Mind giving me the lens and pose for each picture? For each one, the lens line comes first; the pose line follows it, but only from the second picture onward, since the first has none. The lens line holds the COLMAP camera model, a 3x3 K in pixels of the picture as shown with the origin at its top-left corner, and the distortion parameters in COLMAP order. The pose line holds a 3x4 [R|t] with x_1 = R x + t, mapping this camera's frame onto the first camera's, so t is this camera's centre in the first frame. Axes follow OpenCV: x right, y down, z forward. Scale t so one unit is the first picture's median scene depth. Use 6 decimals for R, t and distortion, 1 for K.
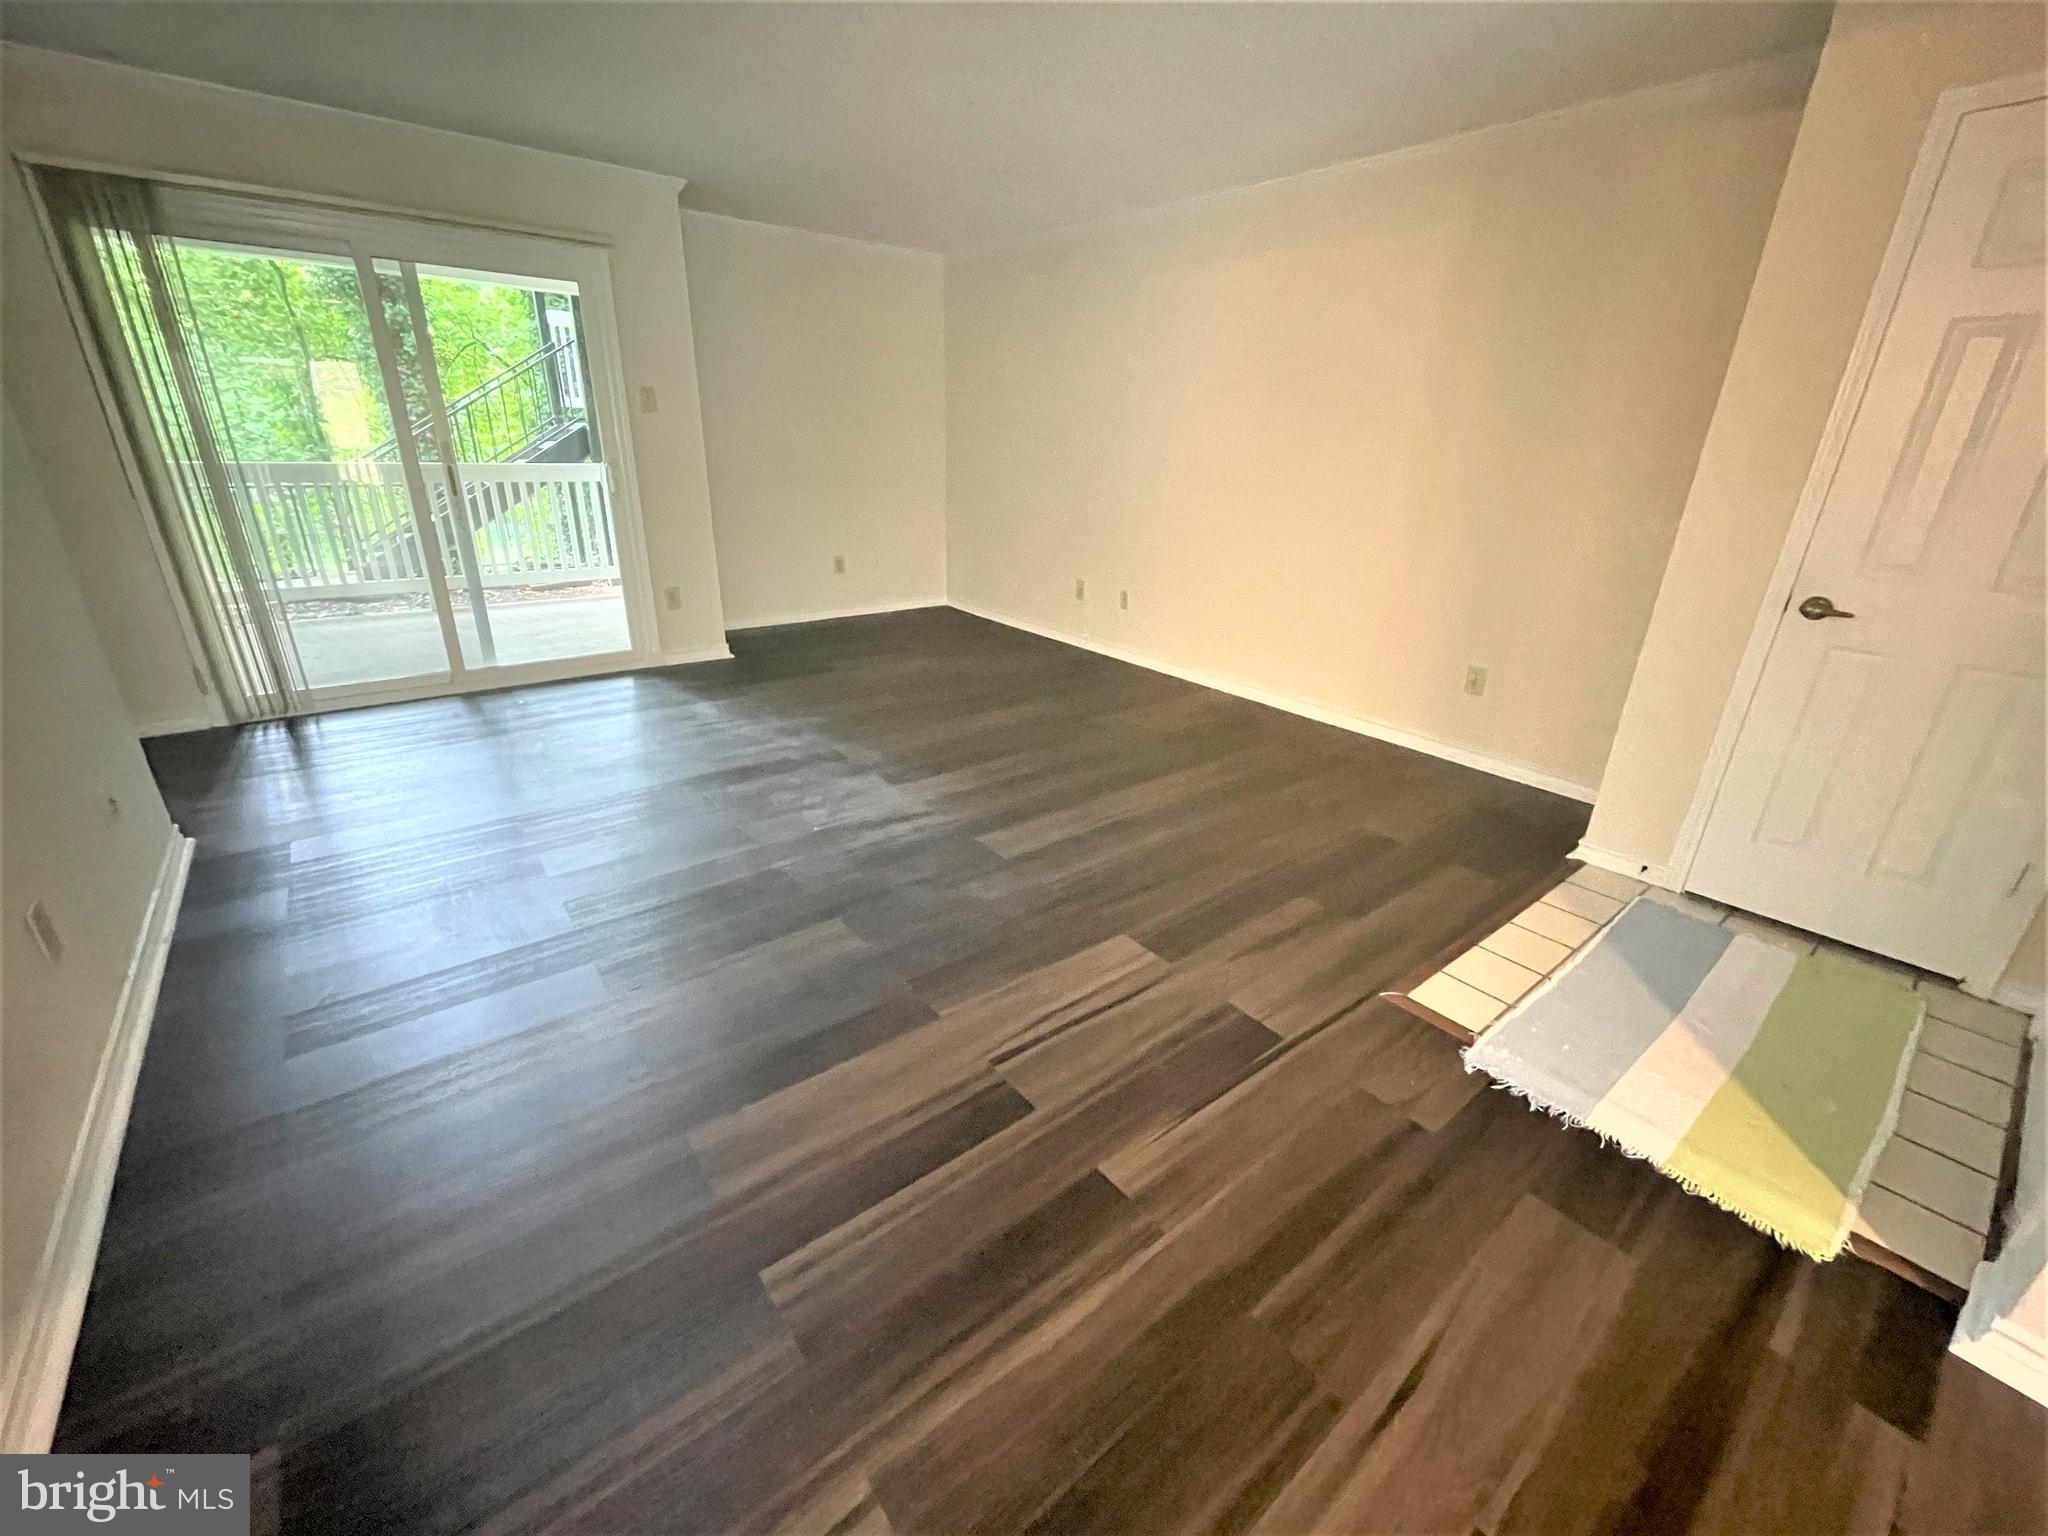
lens RADIAL K [[830.1, 0, 1031.3], [0, 830.1, 759.1], [0, 0, 1]] dist [-0.003913, 0.000667]
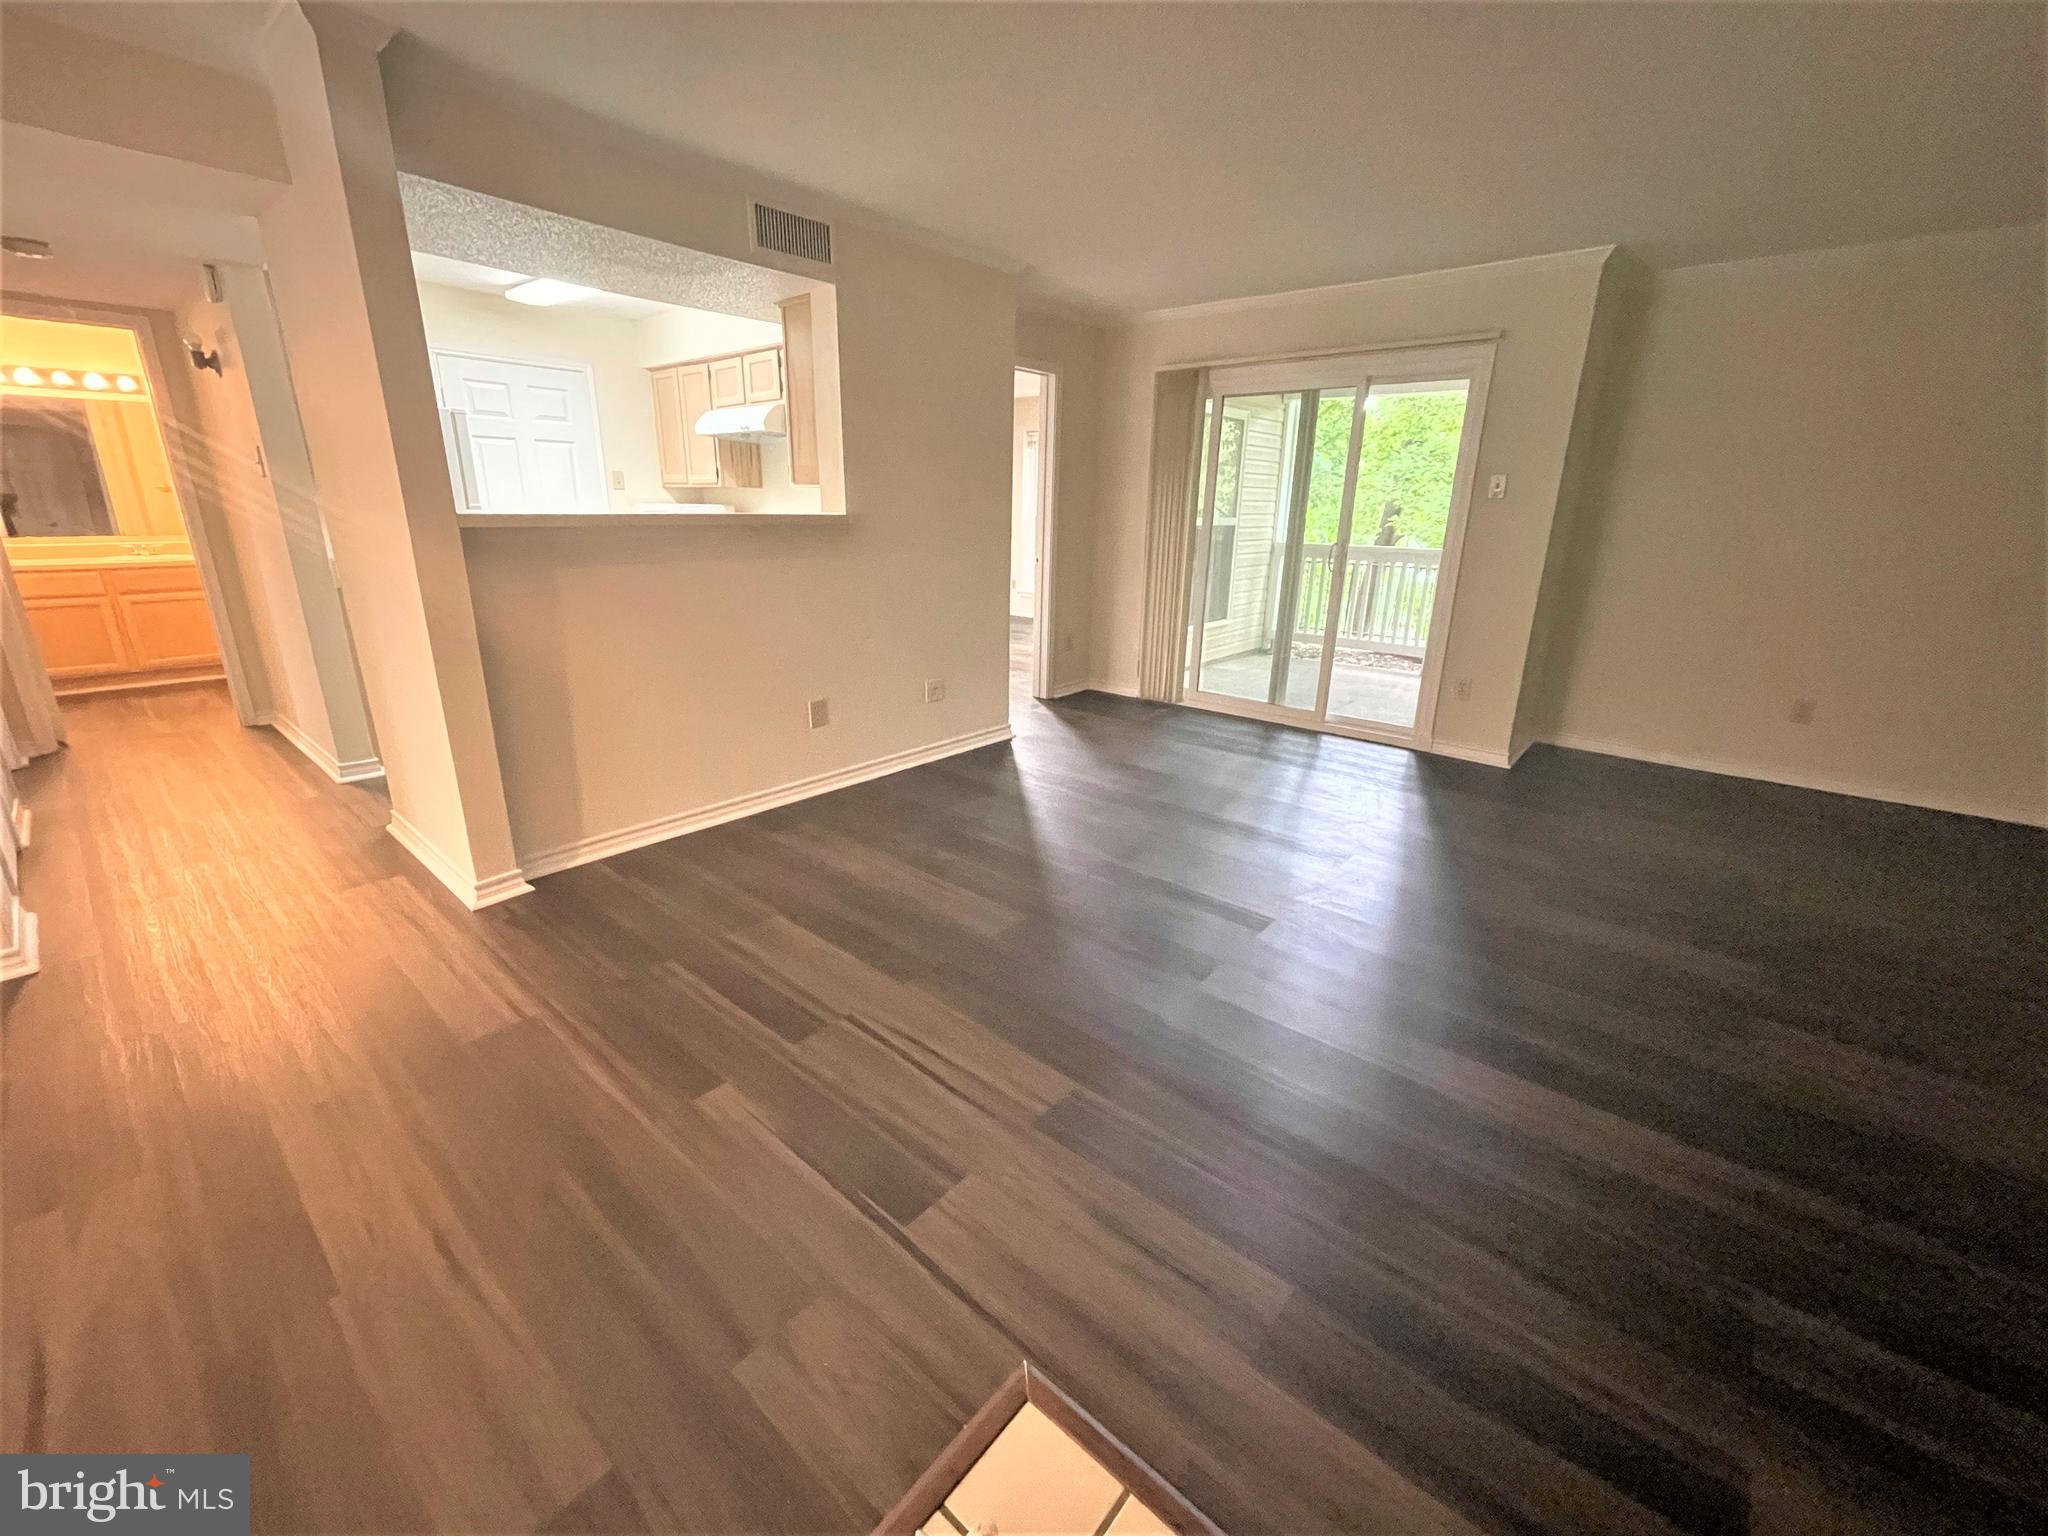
lens RADIAL K [[830.1, 0, 1024.2], [0, 830.1, 765.2], [0, 0, 1]] dist [-0.003913, 0.000667]
pose [[0.186924, 0.271721, -0.944048, 0.622089], [-0.369019, 0.910031, 0.188863, -0.168121], [0.910431, 0.313068, 0.270377, 0.486926]]
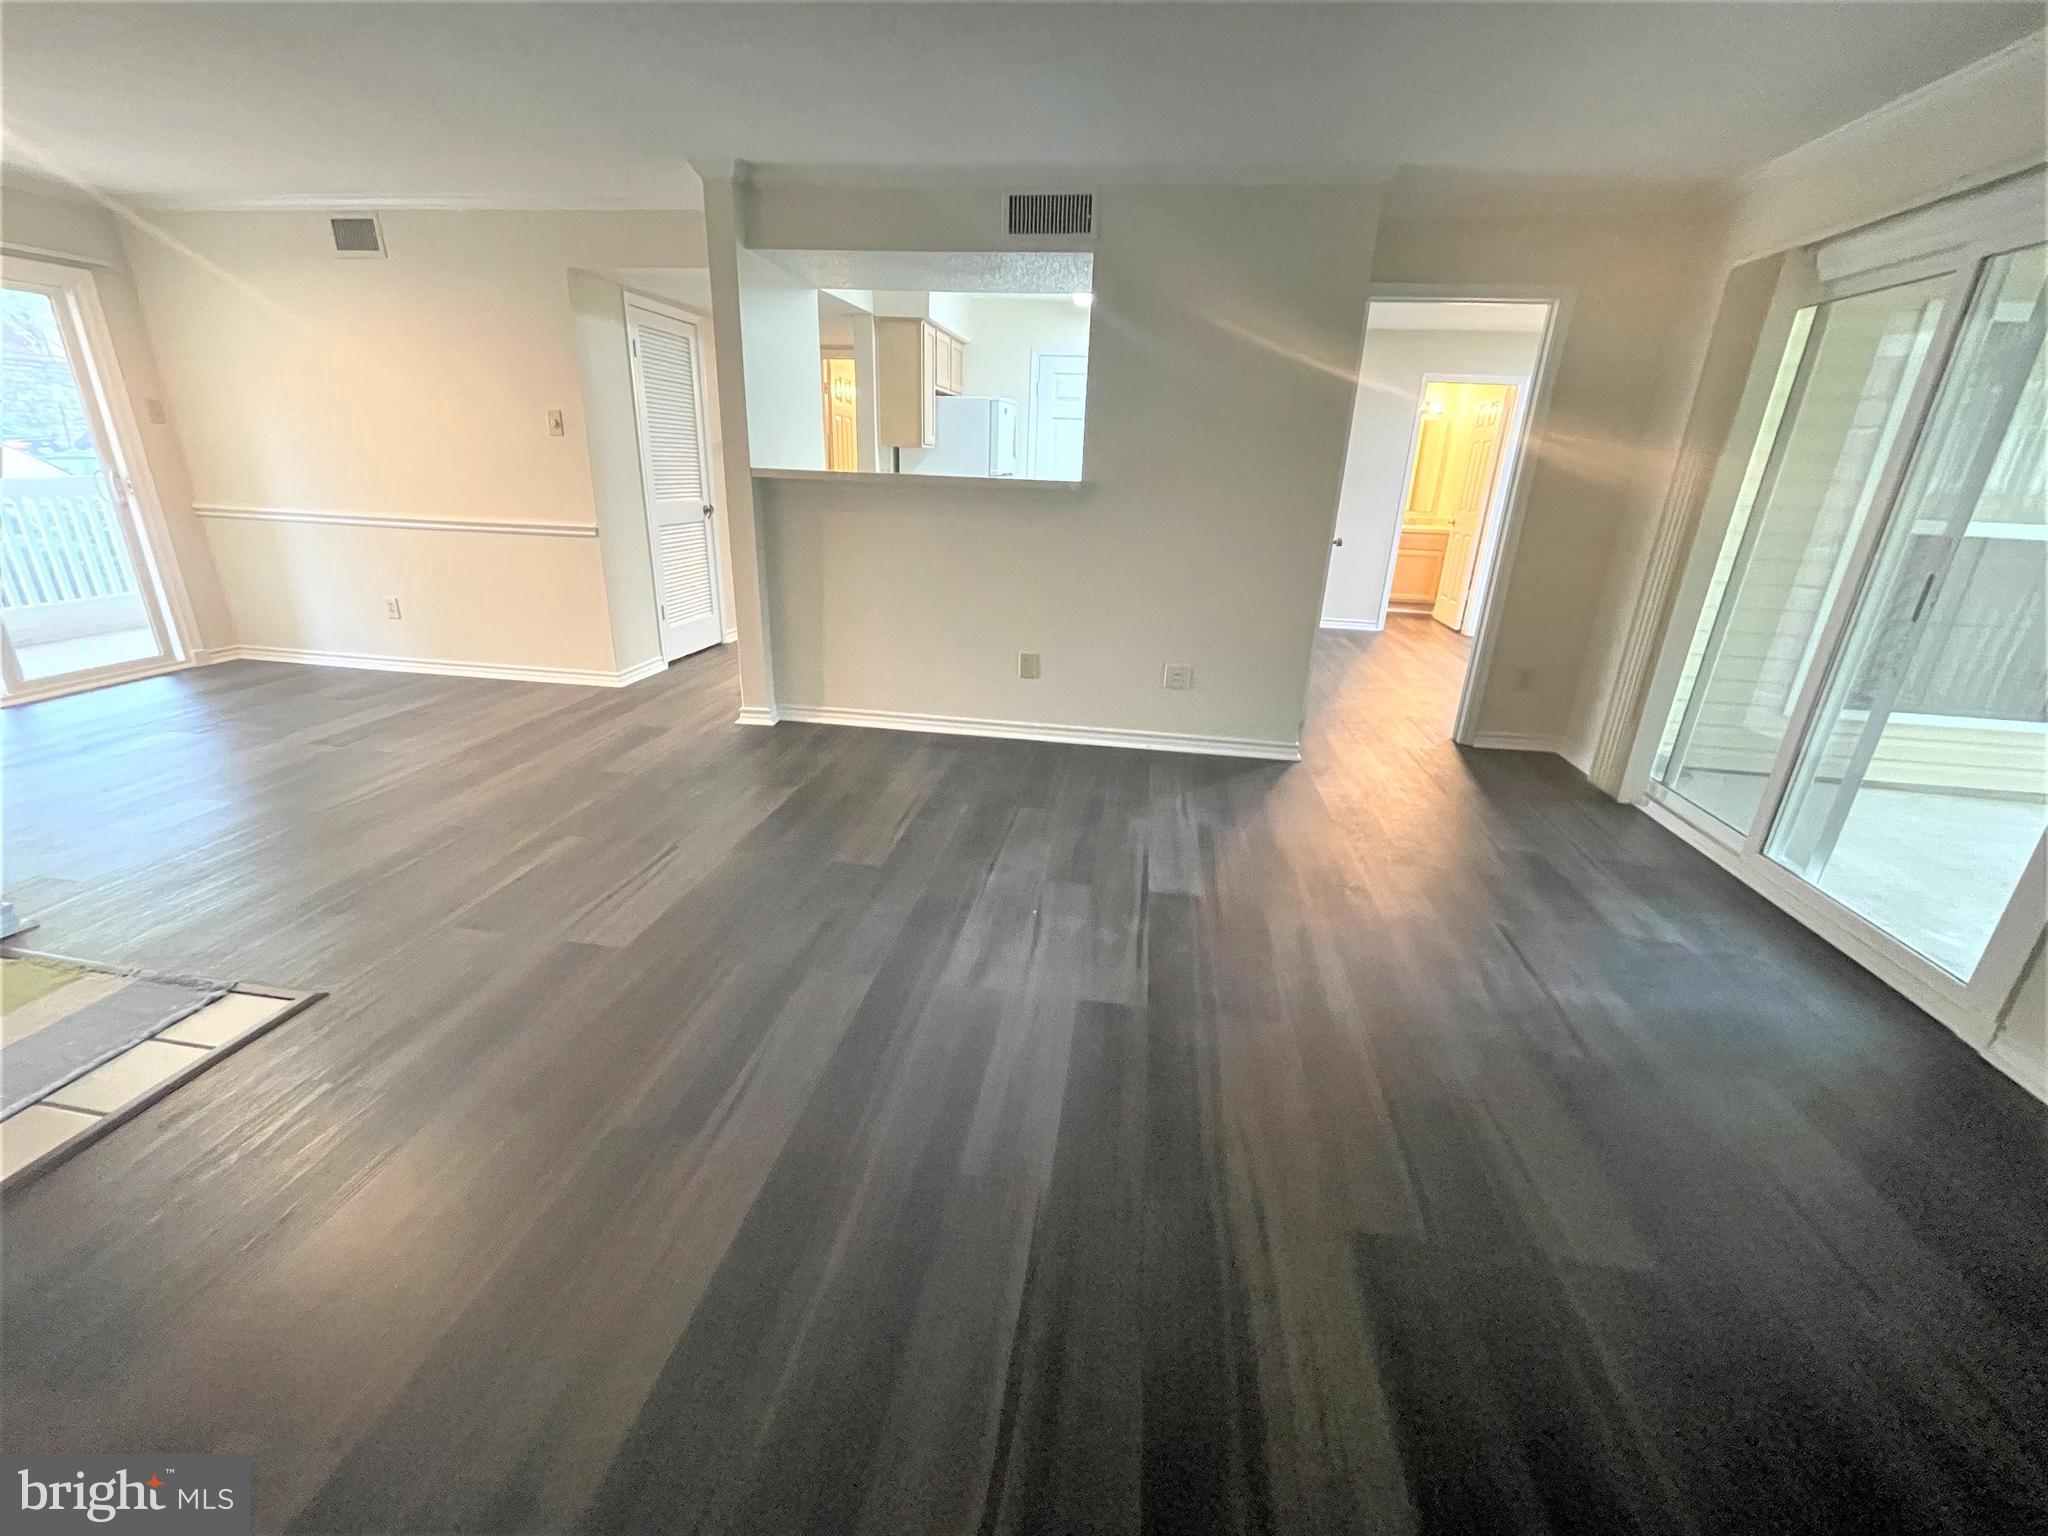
lens RADIAL K [[830.1, 0, 1021.9], [0, 830.1, 765.9], [0, 0, 1]] dist [-0.003913, 0.000667]
pose [[-0.731259, 0.183907, -0.656840, 0.291998], [-0.299315, 0.778785, 0.551276, -0.501939], [0.612921, 0.599727, -0.514447, 1.300179]]
